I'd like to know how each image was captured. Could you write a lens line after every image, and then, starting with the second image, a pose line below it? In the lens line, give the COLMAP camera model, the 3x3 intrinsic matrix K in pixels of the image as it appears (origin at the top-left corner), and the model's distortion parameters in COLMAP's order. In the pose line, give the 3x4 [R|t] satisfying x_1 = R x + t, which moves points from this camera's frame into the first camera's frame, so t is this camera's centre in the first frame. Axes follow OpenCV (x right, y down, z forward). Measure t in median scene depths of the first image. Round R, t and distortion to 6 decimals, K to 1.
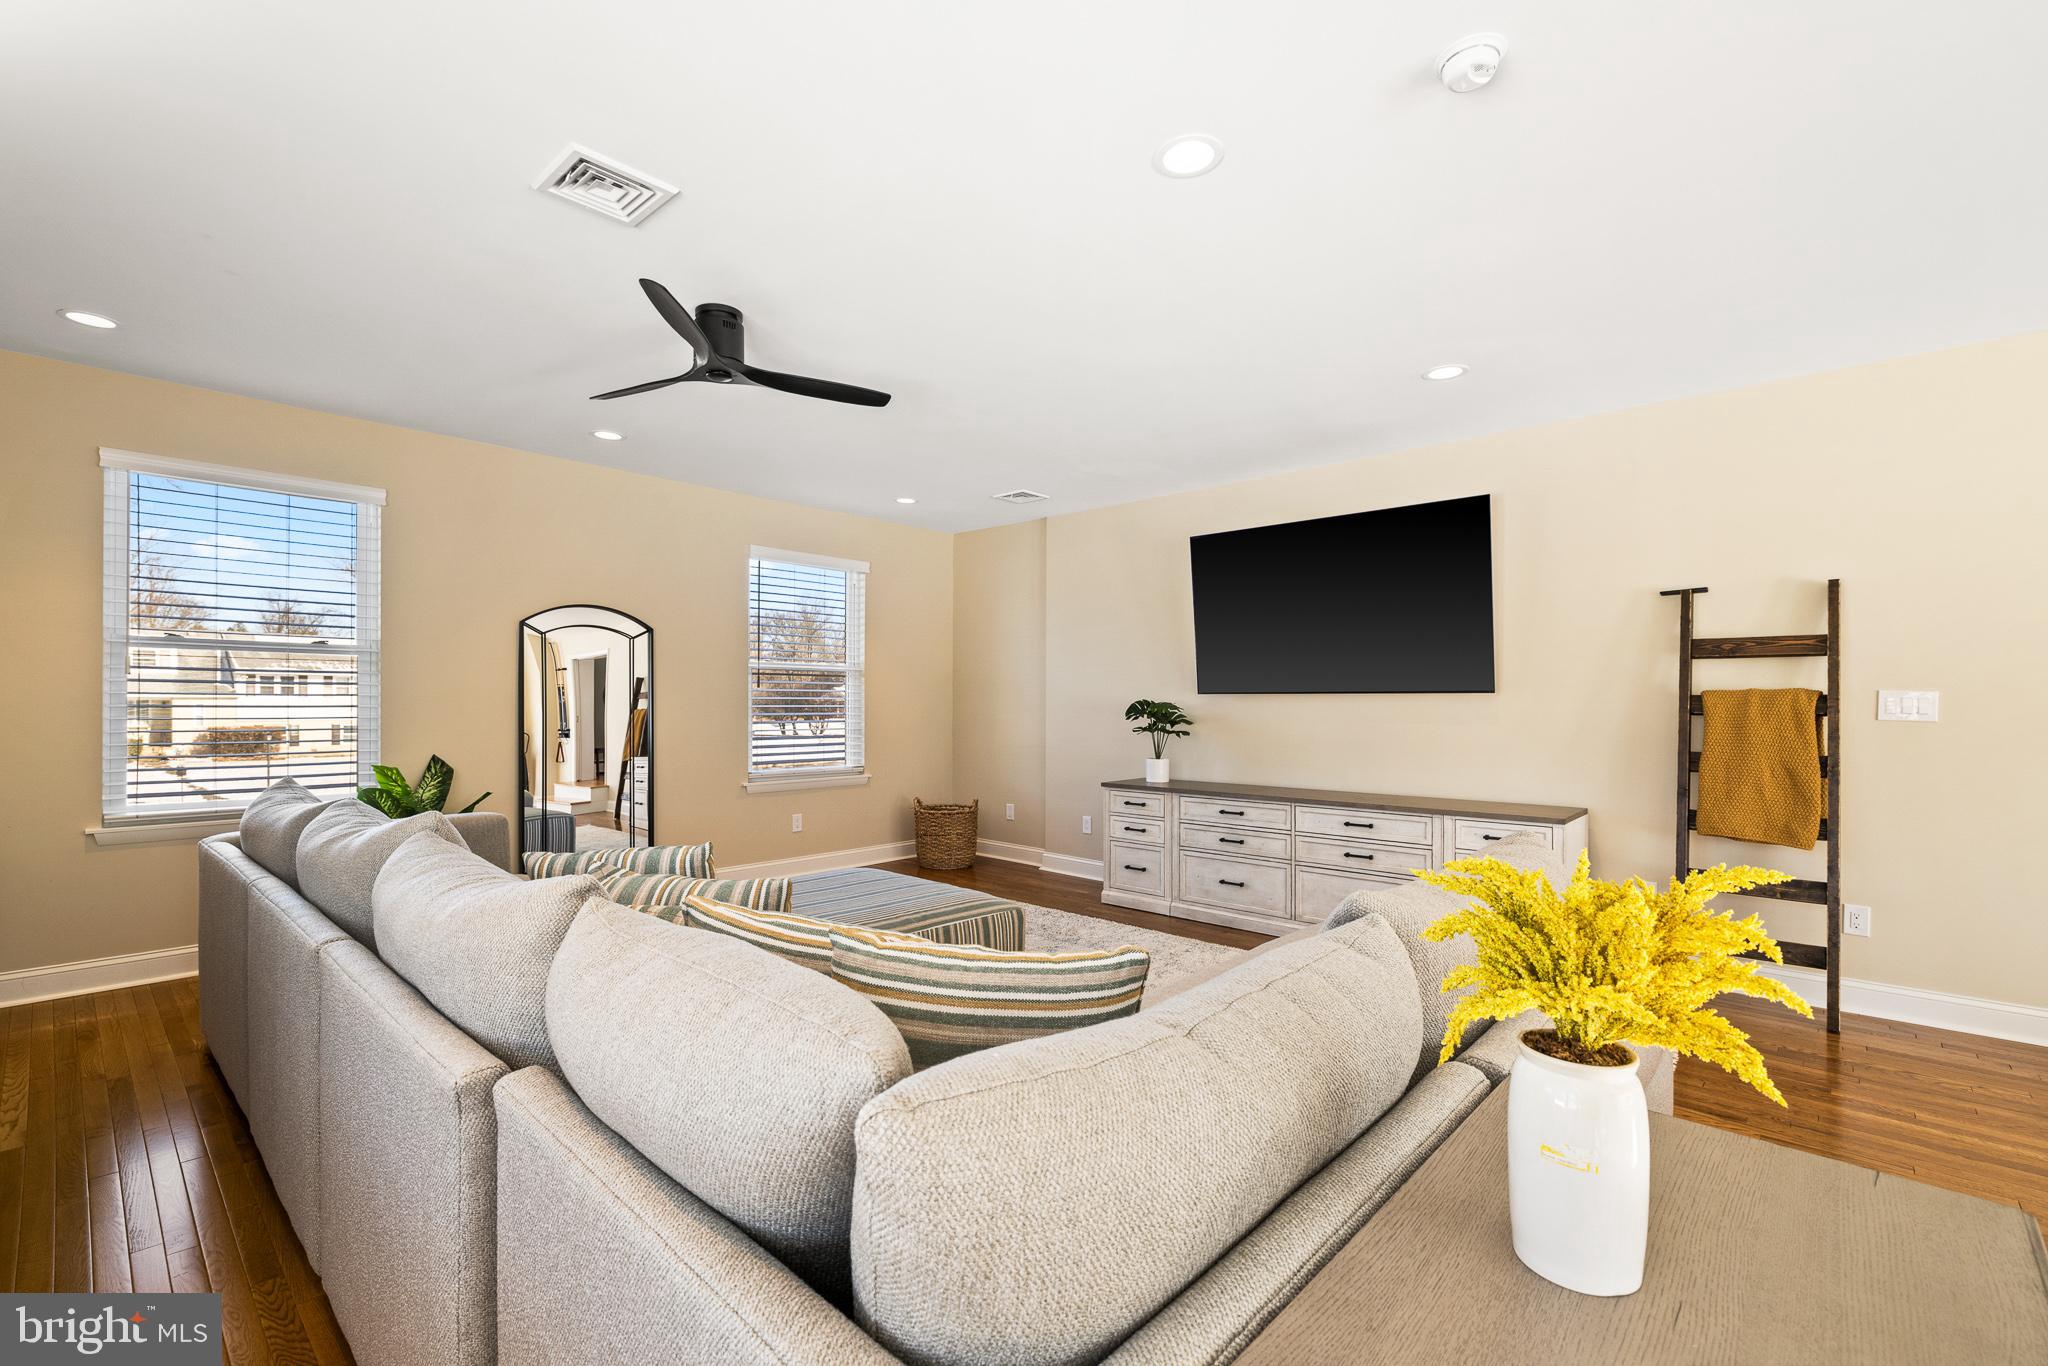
lens RADIAL K [[879.8, 0, 1021.4], [0, 879.8, 686.9], [0, 0, 1]] dist [-0.000488, -0.000192]
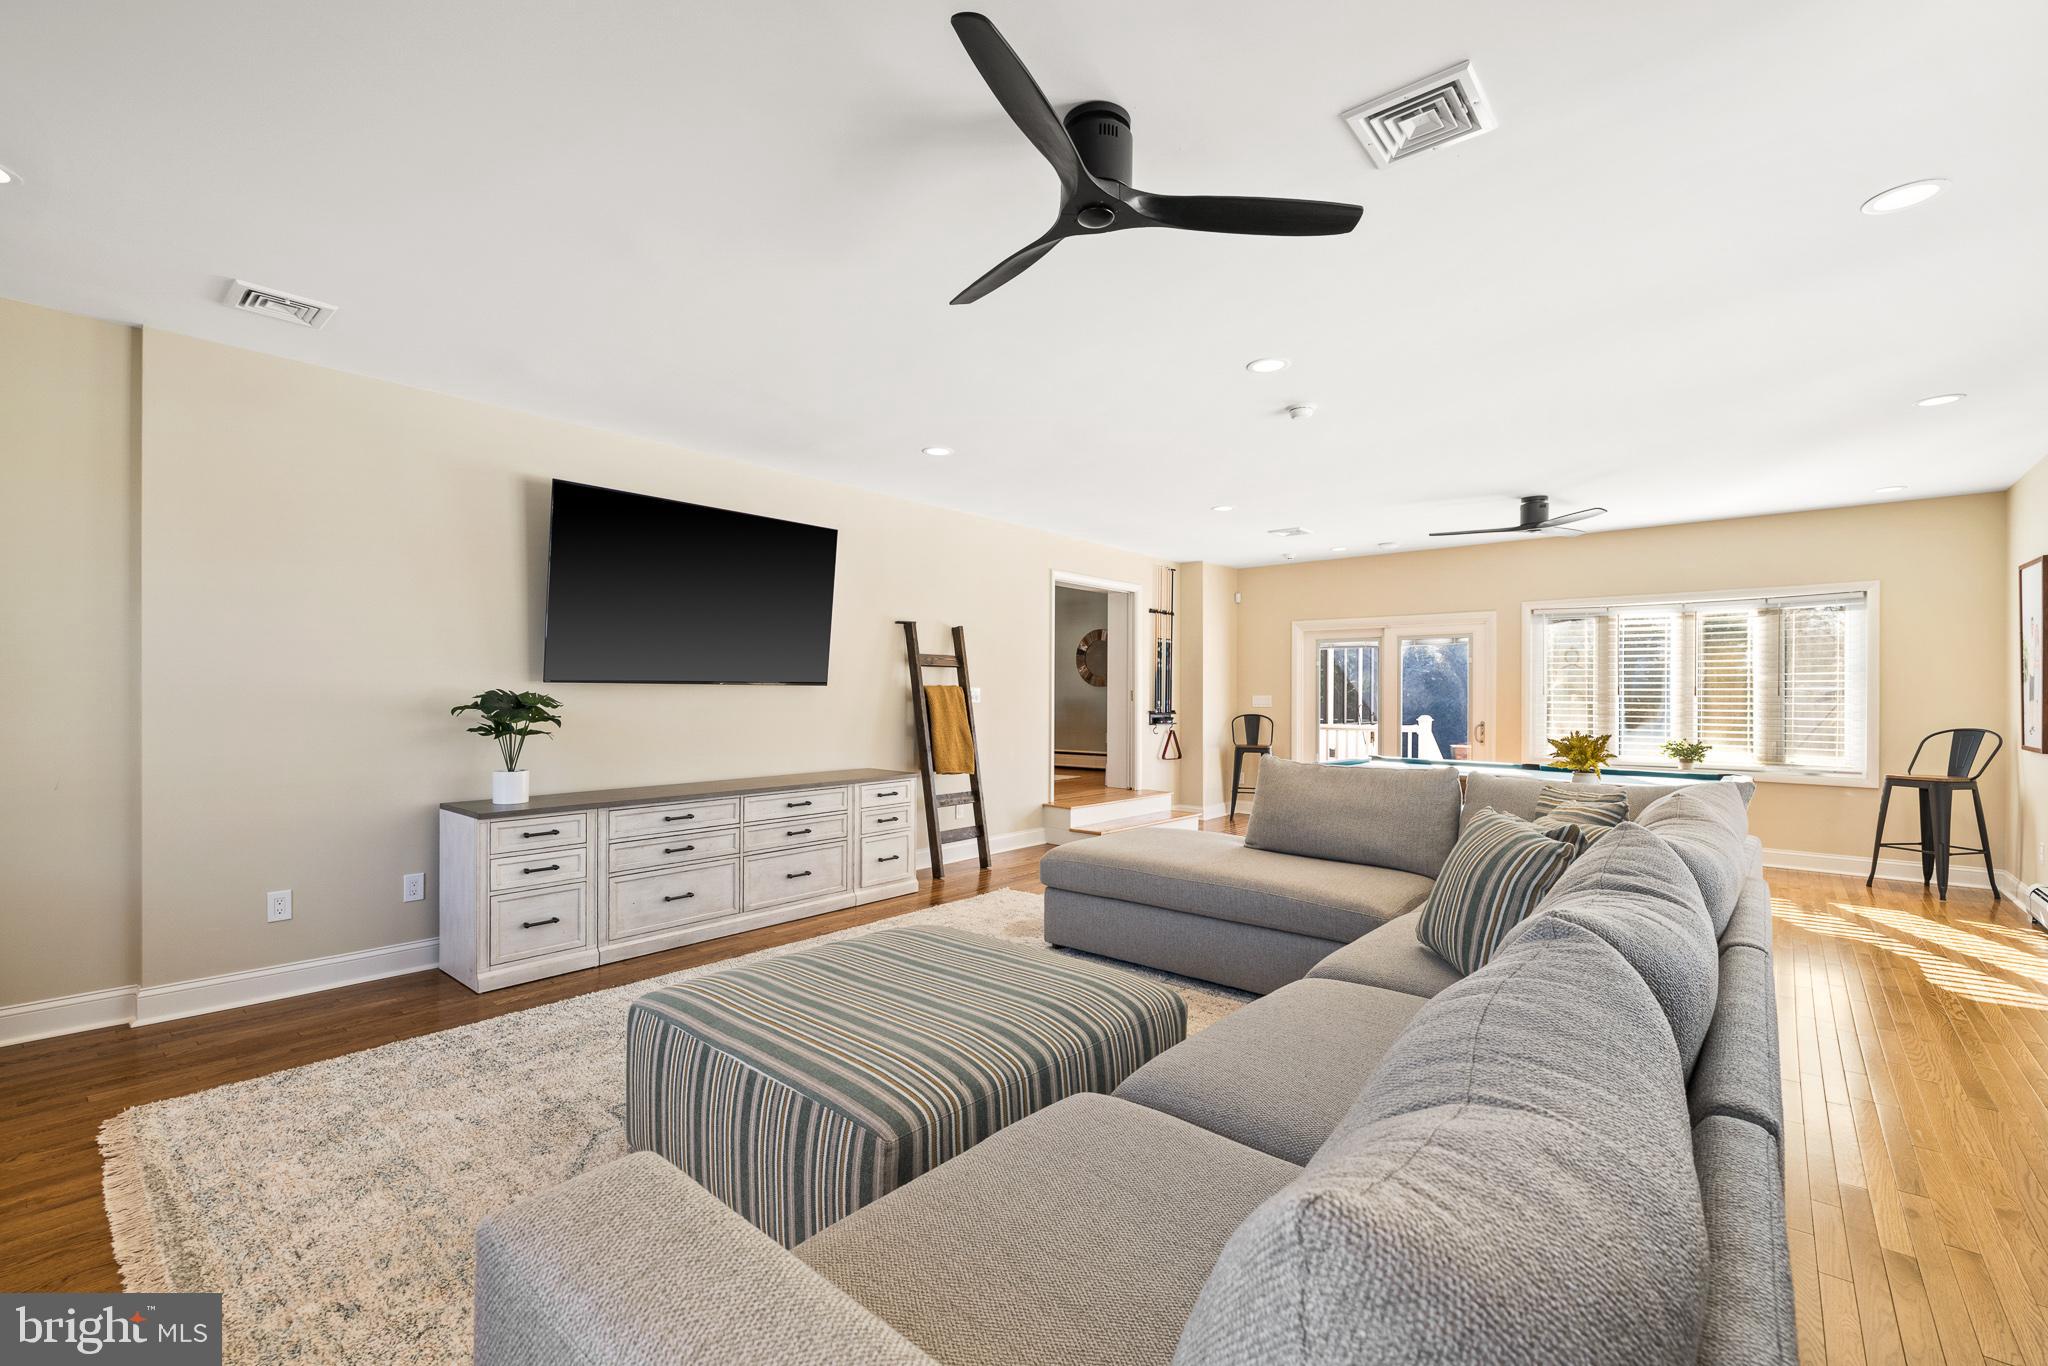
lens RADIAL K [[879.8, 0, 1021.4], [0, 879.8, 686.9], [0, 0, 1]] dist [-0.000488, -0.000192]
pose [[-0.032092, 0.013756, 0.999390, -0.667277], [-0.009047, 0.999860, -0.014053, 0.021150], [-0.999444, -0.009493, -0.031963, 0.694186]]
